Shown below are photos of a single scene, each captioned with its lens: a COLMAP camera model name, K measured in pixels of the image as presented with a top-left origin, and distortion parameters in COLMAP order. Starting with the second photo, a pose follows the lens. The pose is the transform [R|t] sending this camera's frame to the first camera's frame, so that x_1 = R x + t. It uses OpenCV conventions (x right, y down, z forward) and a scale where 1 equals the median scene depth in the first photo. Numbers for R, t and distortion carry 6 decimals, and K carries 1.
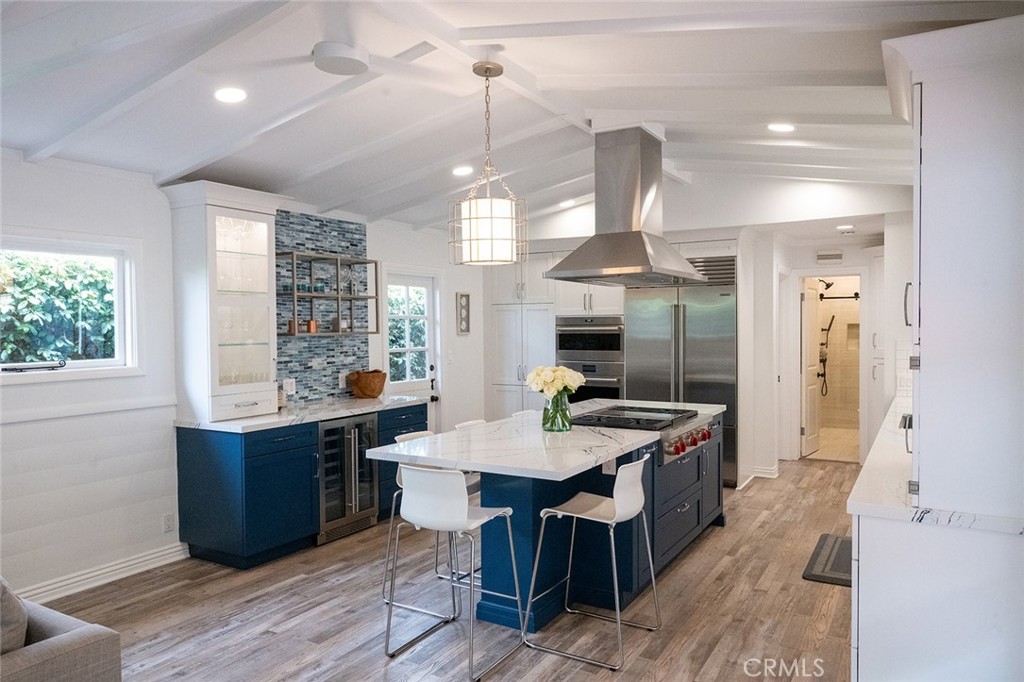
lens RADIAL K [[705.0, 0, 512.0], [0, 705.0, 341.0], [0, 0, 1]] dist [-0.001361, -0.000006]
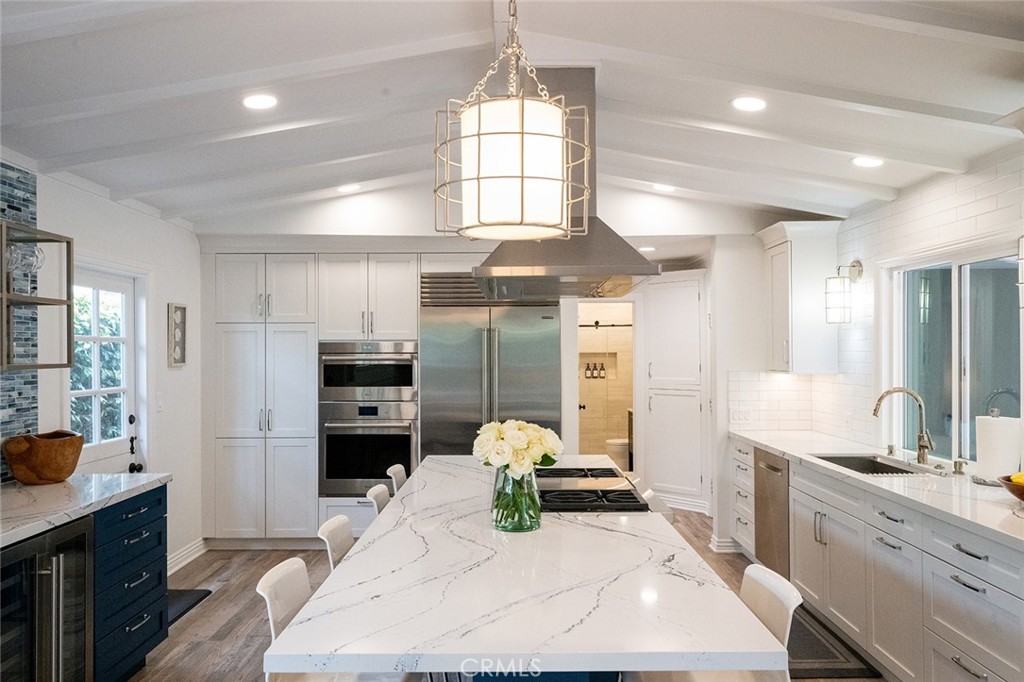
lens RADIAL K [[705.0, 0, 512.0], [0, 705.0, 341.0], [0, 0, 1]] dist [-0.001361, -0.000006]
pose [[0.858252, 0.012446, 0.513077, -0.183225], [0.008001, 0.999260, -0.037624, -0.007516], [-0.513166, 0.036396, 0.857517, 0.347677]]
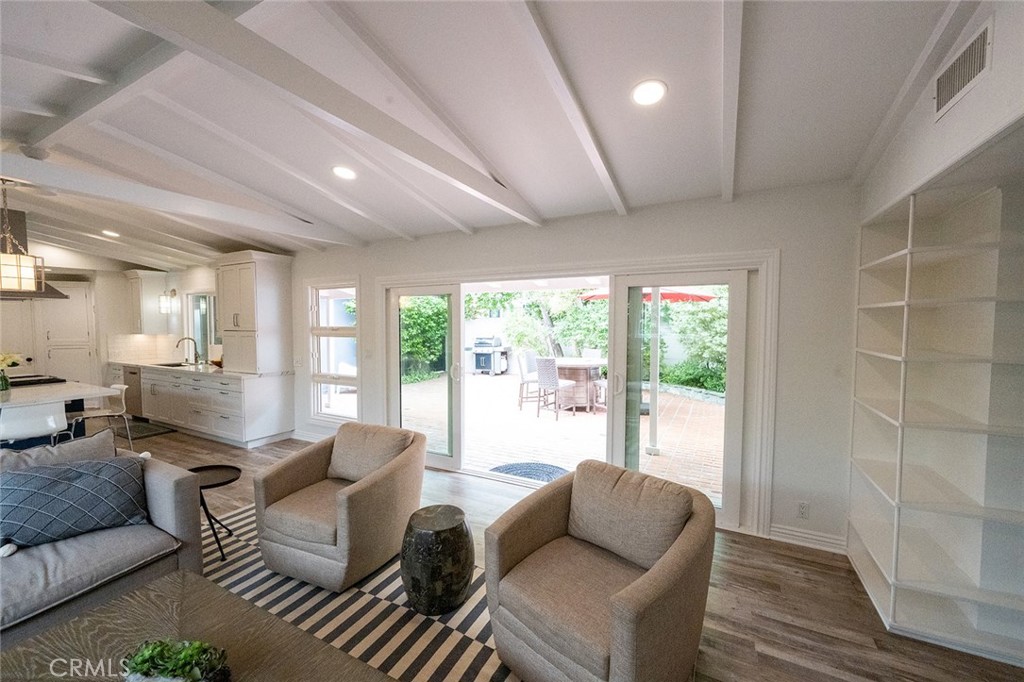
lens RADIAL K [[399.3, 0, 512.0], [0, 399.3, 341.0], [0, 0, 1]] dist [0.001534, 0.000154]
pose [[-0.046438, -0.037725, 0.998209, -0.665110], [0.024316, 0.998948, 0.038884, 0.003828], [-0.998625, 0.026078, -0.045472, -0.111331]]
